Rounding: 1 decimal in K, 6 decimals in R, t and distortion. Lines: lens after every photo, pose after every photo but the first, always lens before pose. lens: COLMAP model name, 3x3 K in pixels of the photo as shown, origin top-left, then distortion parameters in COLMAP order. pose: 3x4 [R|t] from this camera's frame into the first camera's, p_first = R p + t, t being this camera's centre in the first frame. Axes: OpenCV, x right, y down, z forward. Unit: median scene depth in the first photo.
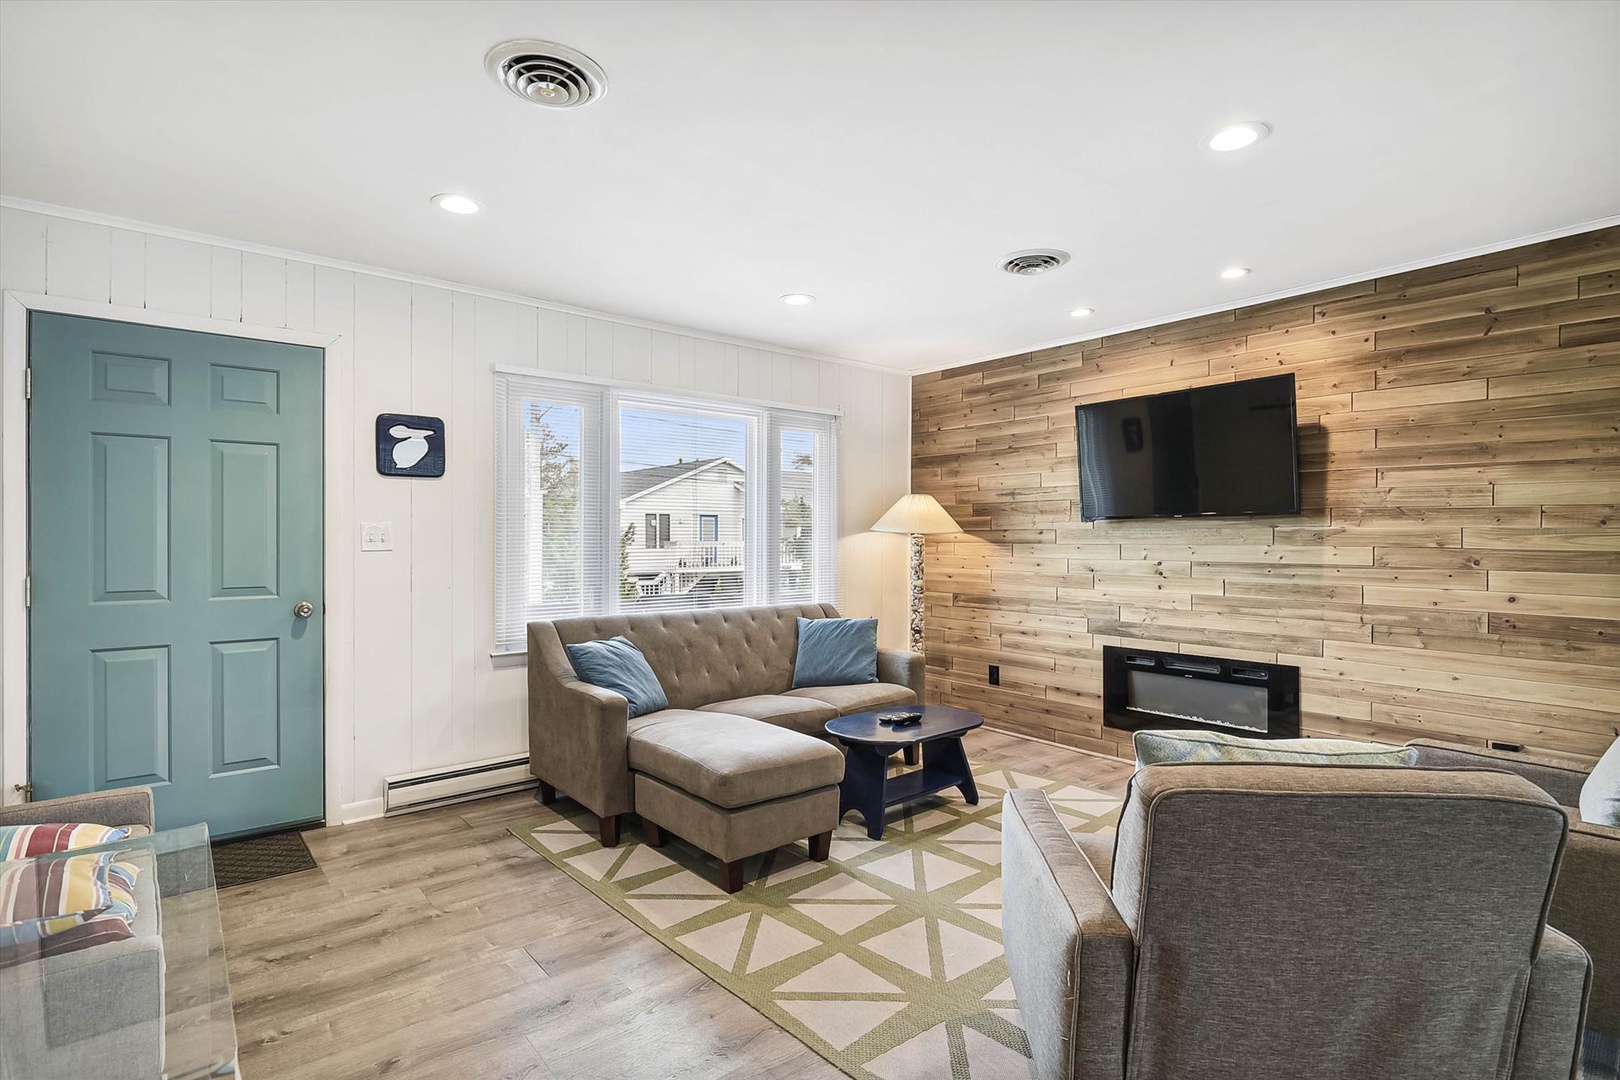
lens RADIAL K [[801.0, 0, 819.7], [0, 801.0, 536.4], [0, 0, 1]] dist [-0.003046, -0.001208]
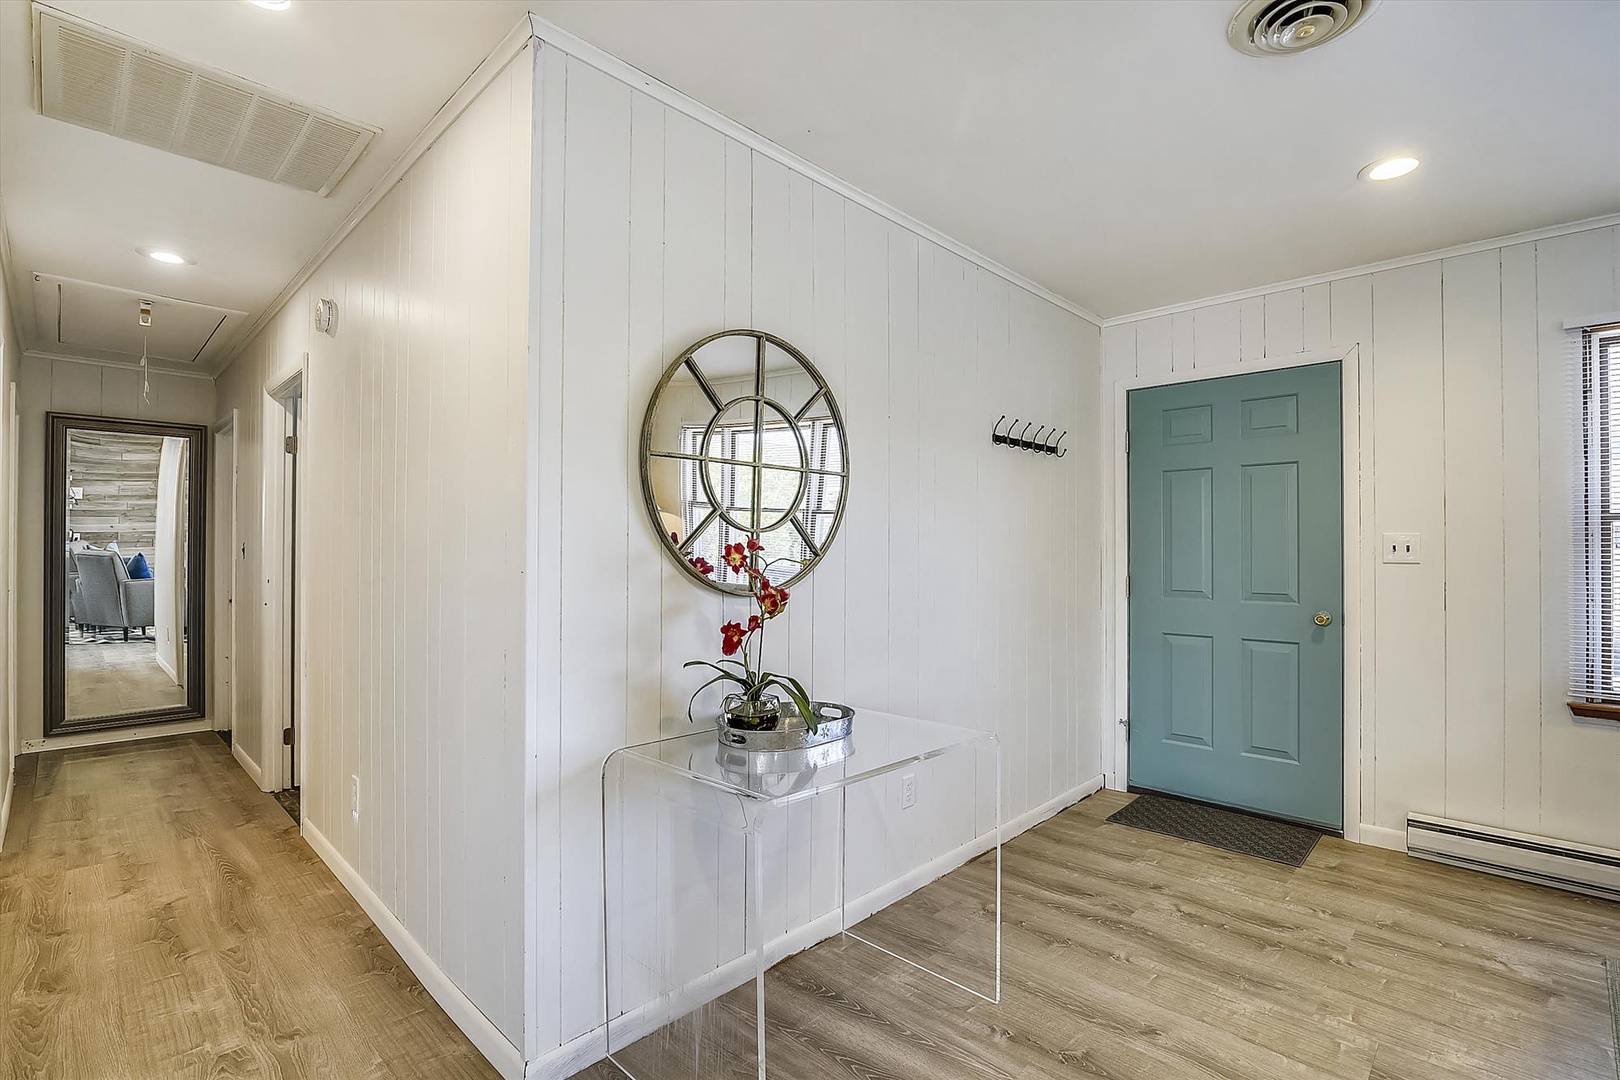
lens RADIAL K [[755.3, 0, 817.1], [0, 755.3, 538.4], [0, 0, 1]] dist [-0.019619, 0.000063]
pose [[0.112681, -0.009745, -0.993583, 0.266924], [-0.006531, 0.999923, -0.010547, 0.002096], [0.993610, 0.007677, 0.112609, 0.268956]]
